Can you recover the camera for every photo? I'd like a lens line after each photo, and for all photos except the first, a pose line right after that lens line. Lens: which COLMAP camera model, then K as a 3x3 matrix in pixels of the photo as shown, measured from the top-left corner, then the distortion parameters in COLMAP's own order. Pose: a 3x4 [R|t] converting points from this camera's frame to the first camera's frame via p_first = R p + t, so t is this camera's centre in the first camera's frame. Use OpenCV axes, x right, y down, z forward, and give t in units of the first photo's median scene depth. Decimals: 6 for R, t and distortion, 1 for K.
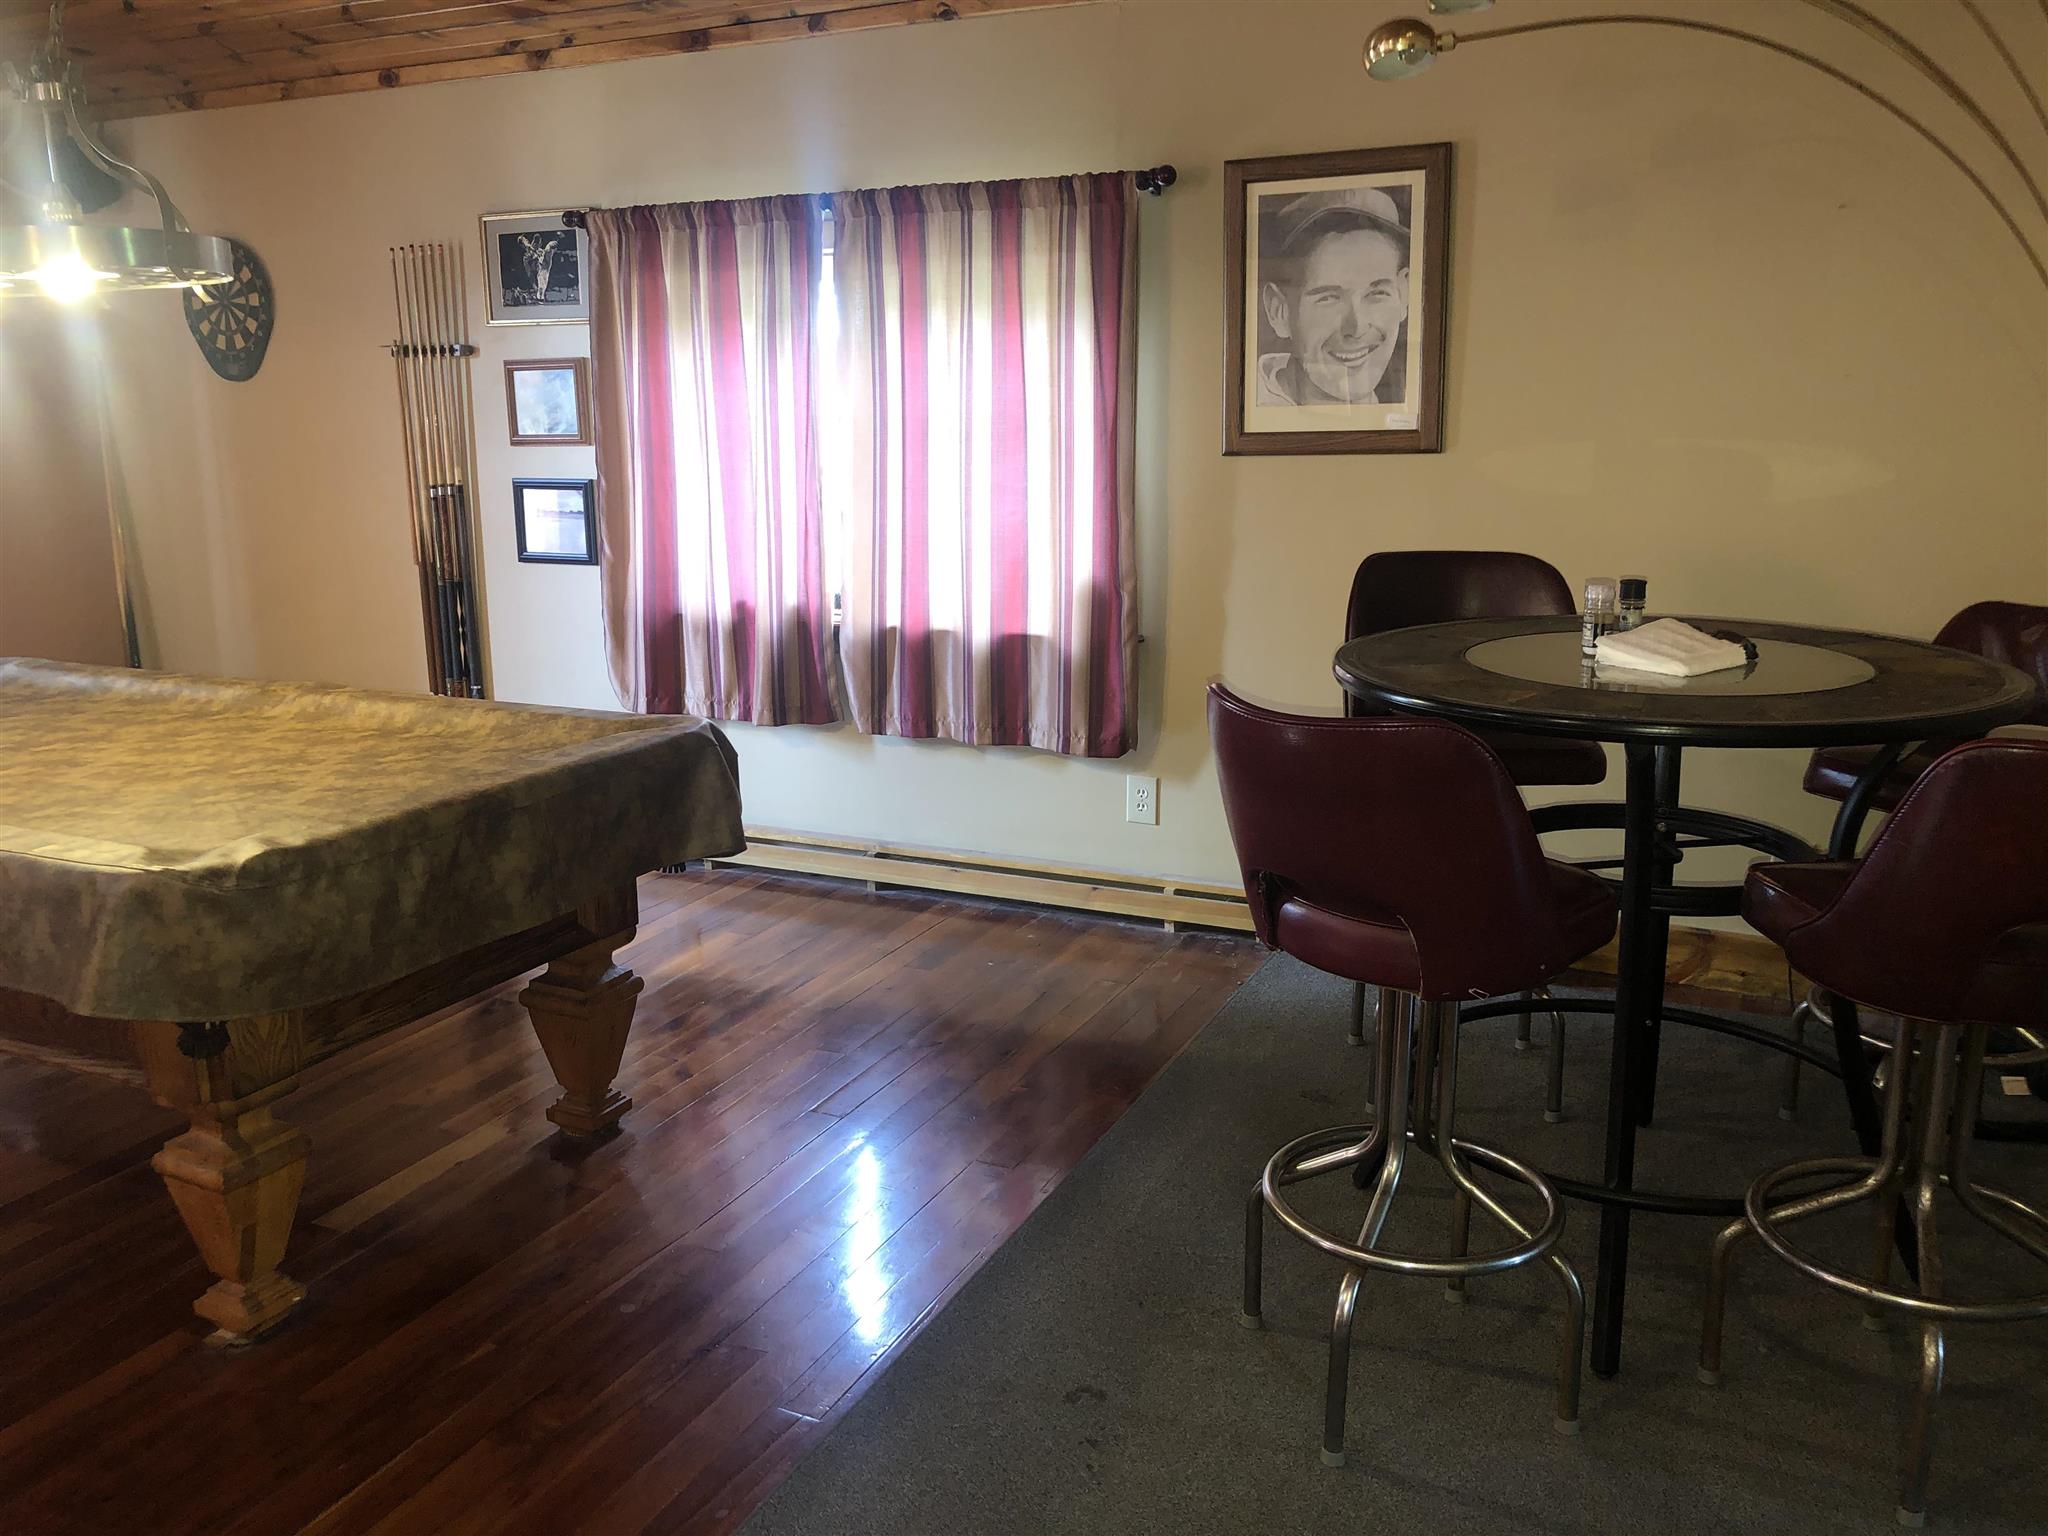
lens RADIAL K [[1668.6, 0, 1065.7], [0, 1668.6, 761.9], [0, 0, 1]] dist [0.007390, -0.001245]
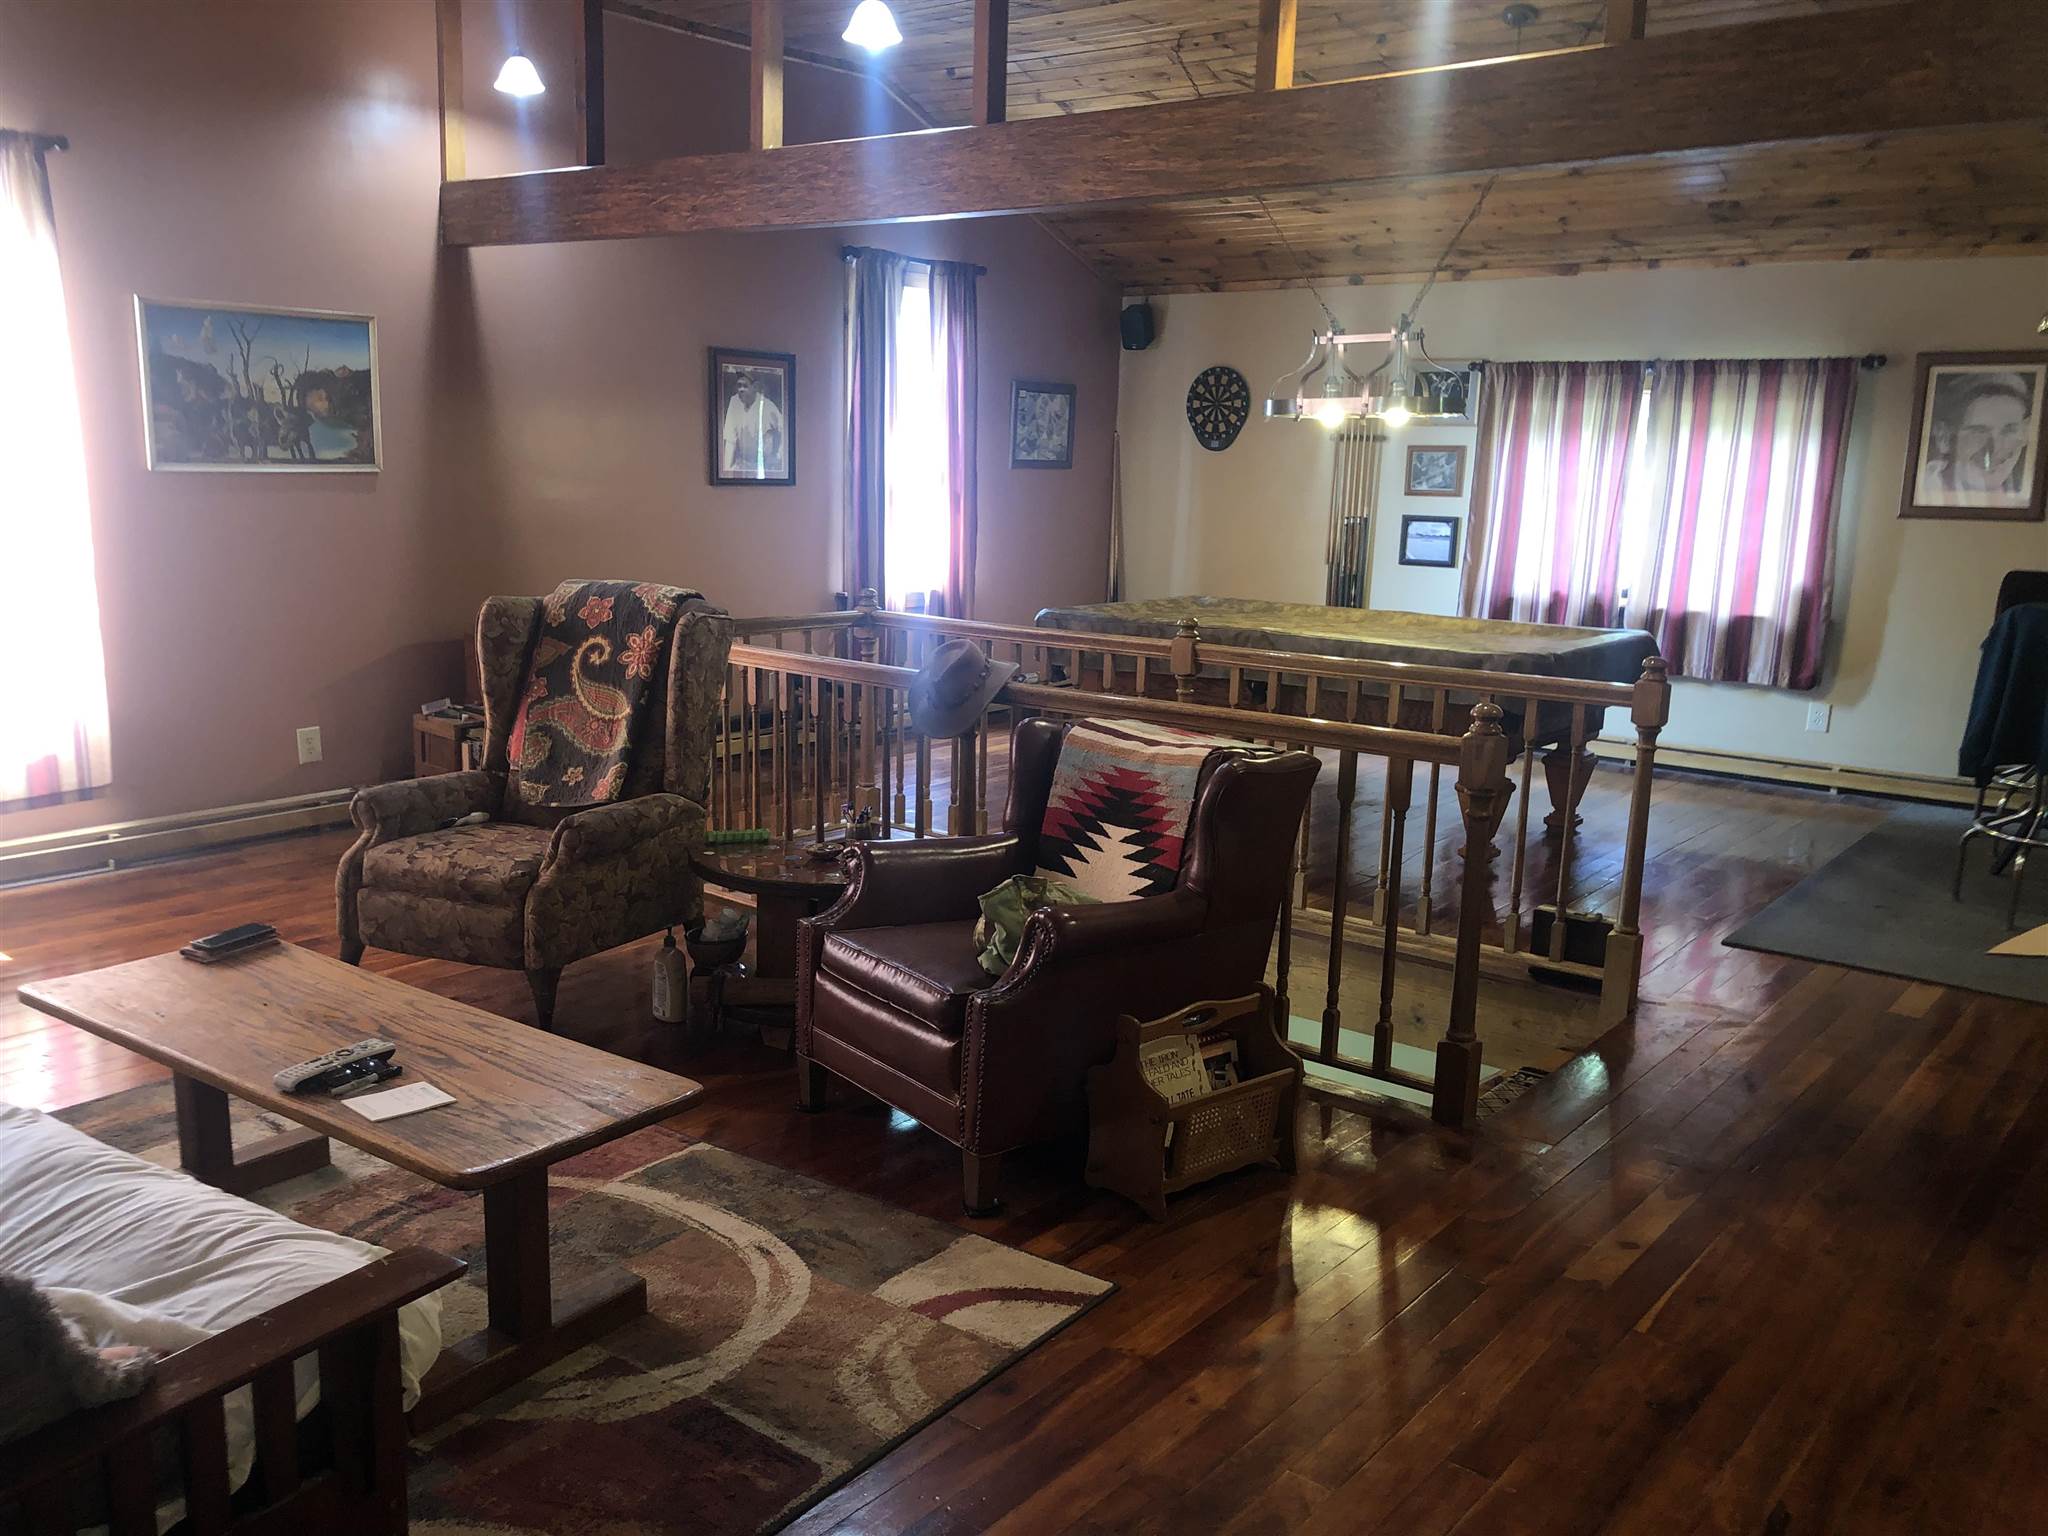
lens RADIAL K [[1662.5, 0, 1024.0], [0, 1662.5, 768.0], [0, 0, 1]] dist [0.017855, -0.000166]
pose [[0.974091, 0.080770, -0.211239, -0.379860], [-0.088713, 0.995653, -0.028384, 0.194667], [0.208028, 0.046388, 0.977022, -0.831474]]
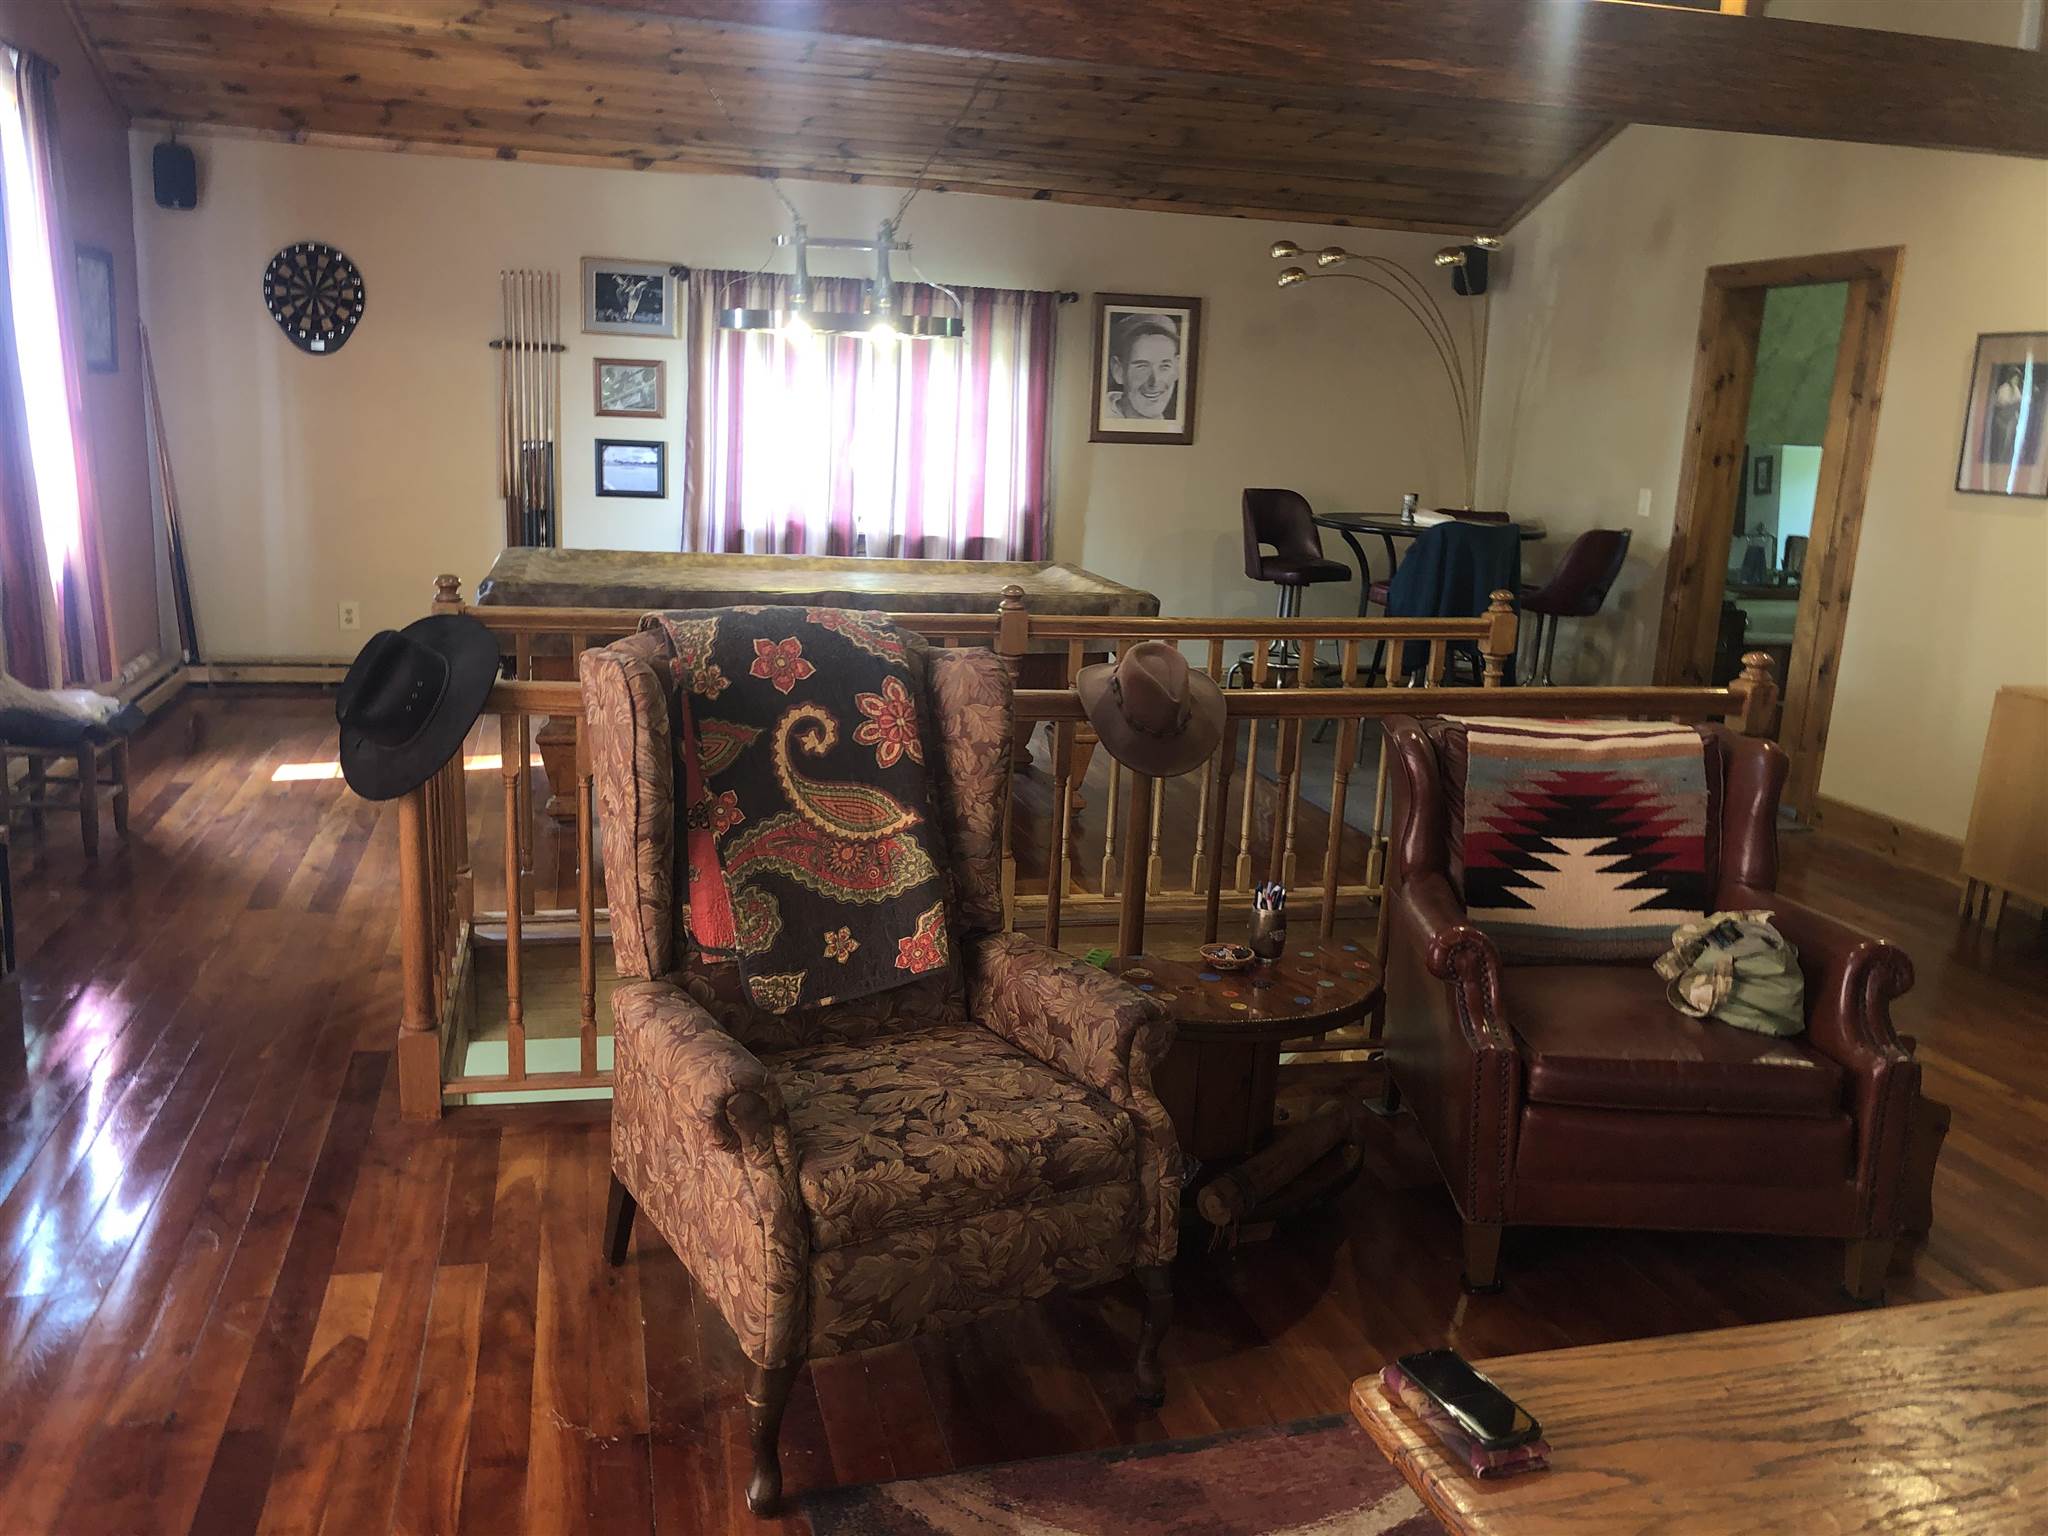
lens RADIAL K [[1659.4, 0, 1024.0], [0, 1659.4, 768.0], [0, 0, 1]] dist [0.099313, -0.230949]
pose [[0.767596, -0.086617, 0.635055, -1.159030], [0.086682, 0.995752, 0.031040, 0.121121], [-0.635046, 0.031222, 0.771843, -0.416503]]
